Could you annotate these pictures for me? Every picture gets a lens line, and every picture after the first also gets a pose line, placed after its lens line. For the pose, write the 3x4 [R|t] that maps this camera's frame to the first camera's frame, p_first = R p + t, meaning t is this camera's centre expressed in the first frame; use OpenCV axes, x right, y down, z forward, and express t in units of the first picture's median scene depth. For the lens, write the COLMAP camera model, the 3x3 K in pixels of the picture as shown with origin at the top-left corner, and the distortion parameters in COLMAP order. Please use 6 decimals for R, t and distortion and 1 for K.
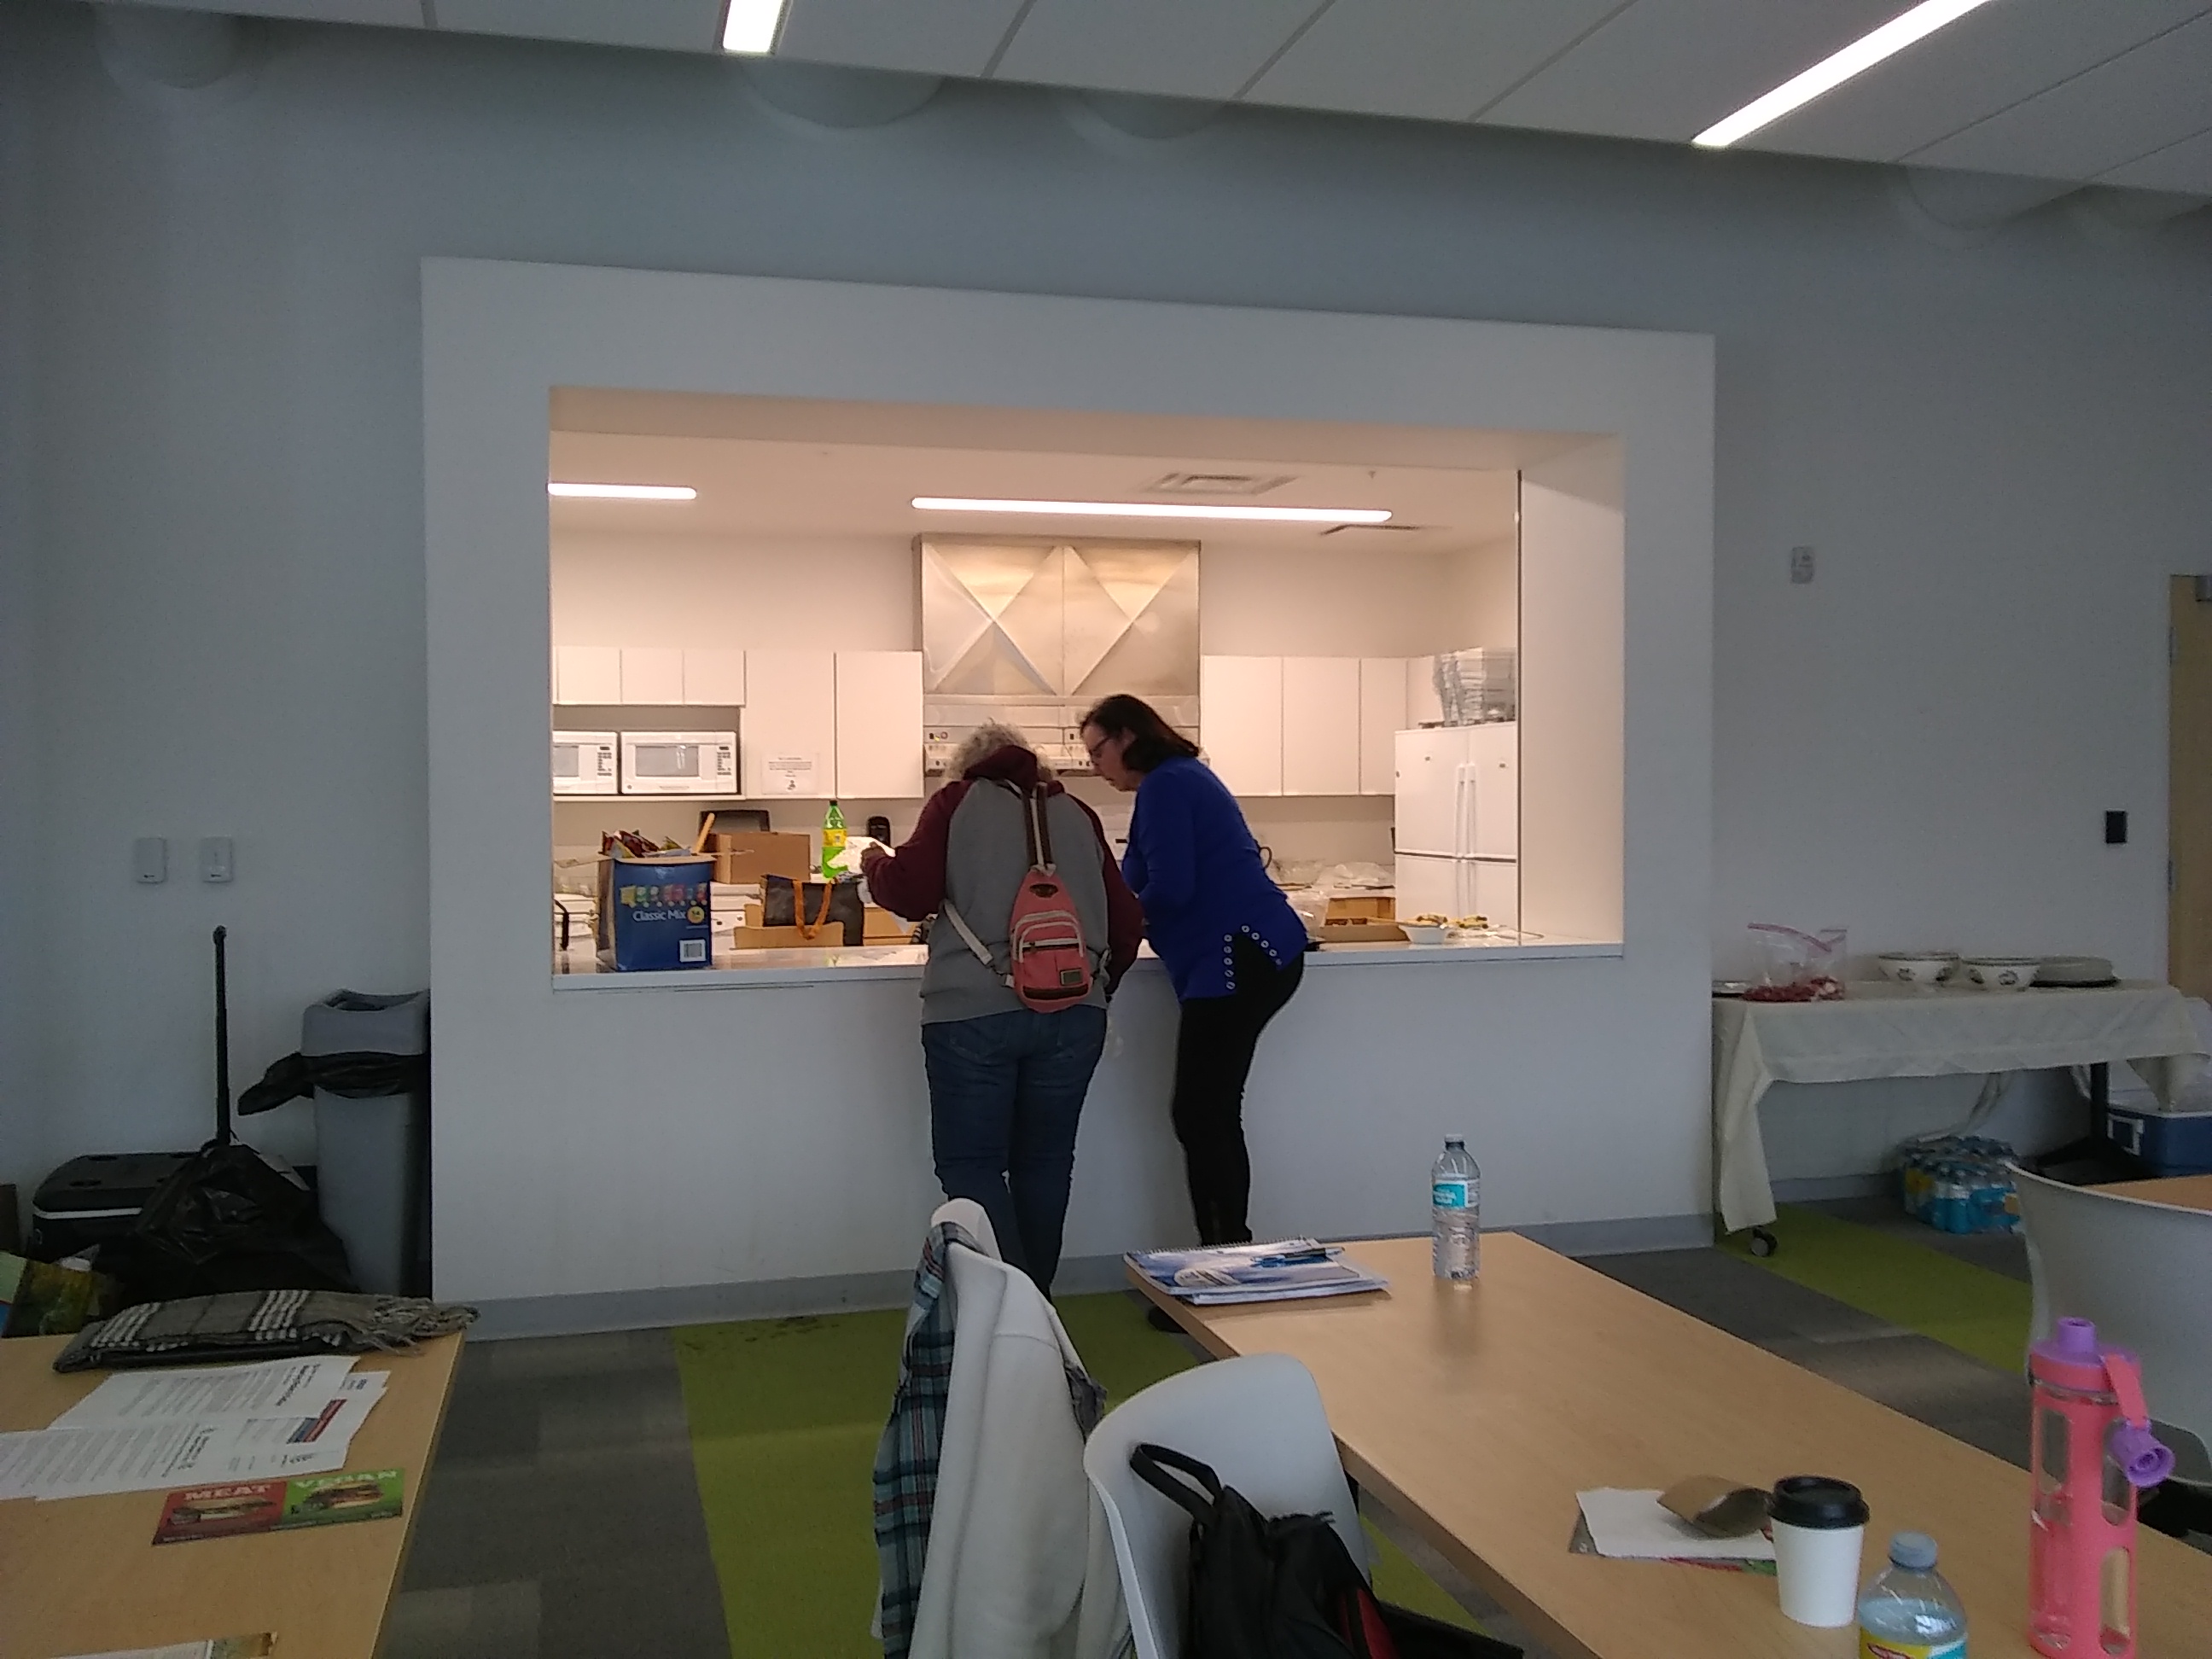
lens RADIAL K [[1929.7, 0, 1107.3], [0, 1929.7, 826.6], [0, 0, 1]] dist [0.002449, -0.000756]
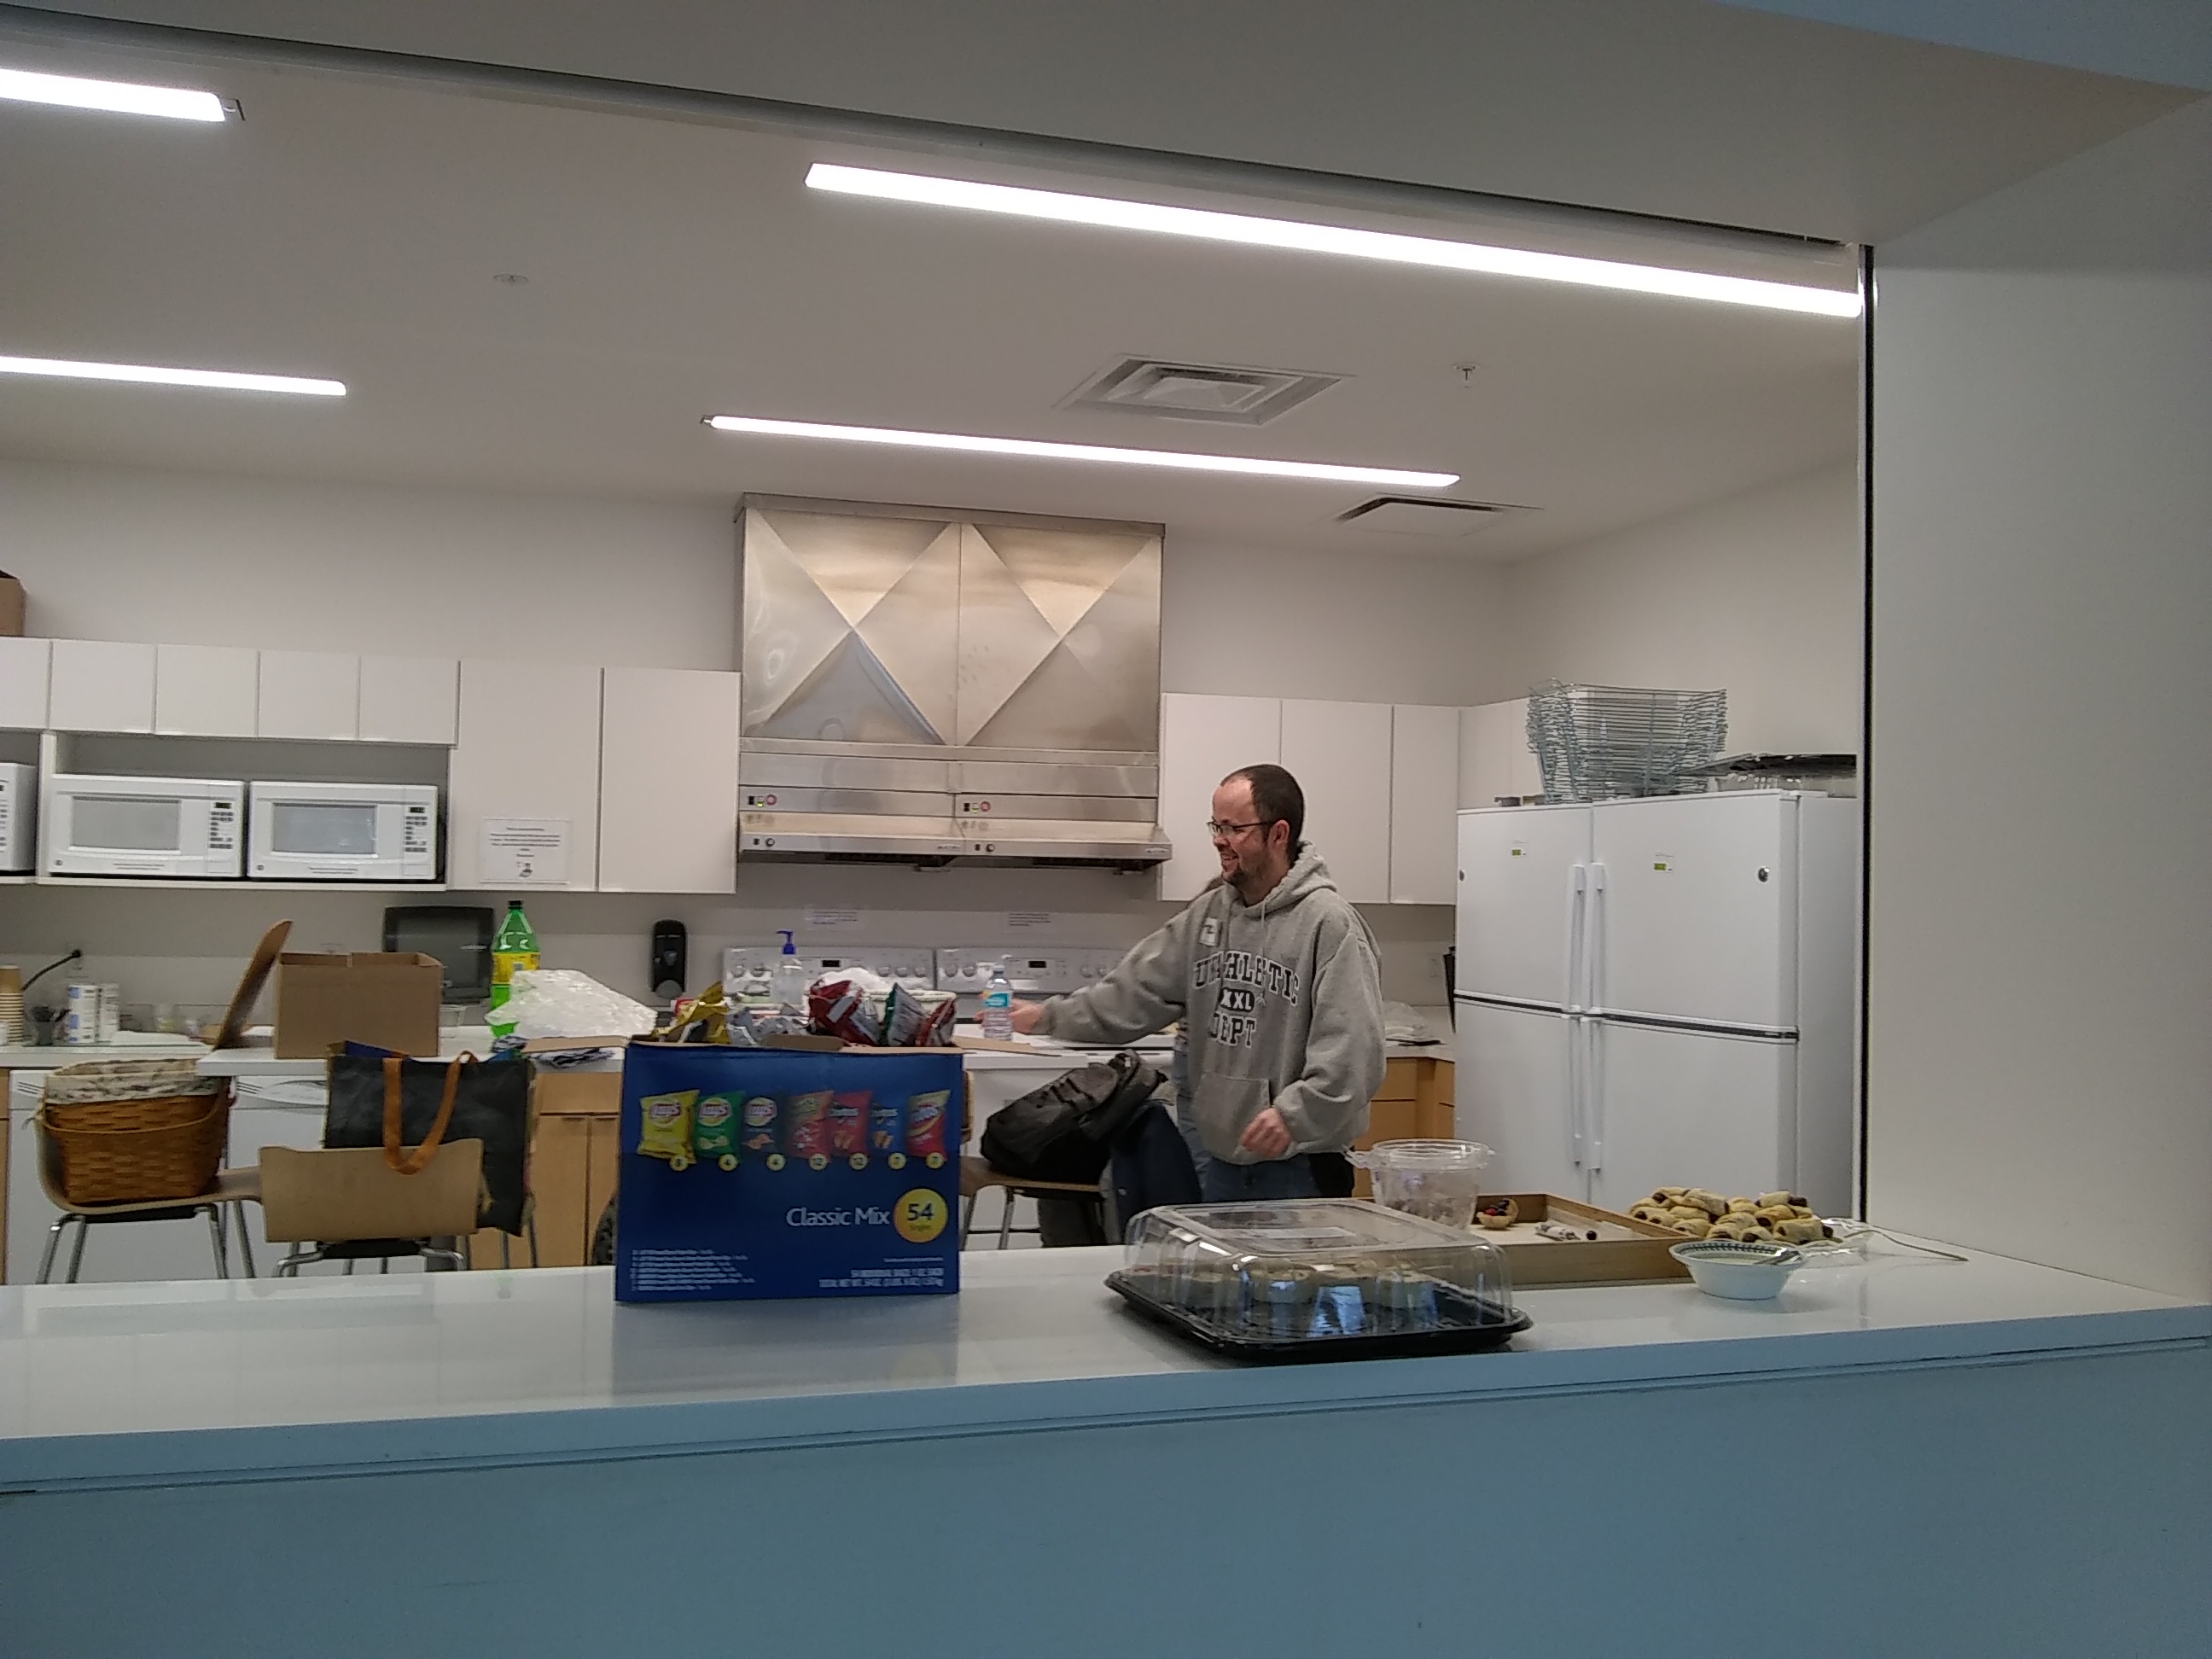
lens RADIAL K [[1929.7, 0, 1106.0], [0, 1929.7, 826.5], [0, 0, 1]] dist [0.002449, -0.000756]
pose [[0.999159, 0.024463, 0.032893, 0.008537], [-0.022889, 0.998614, -0.047397, -0.009974], [-0.034007, 0.046605, 0.998334, 0.351400]]
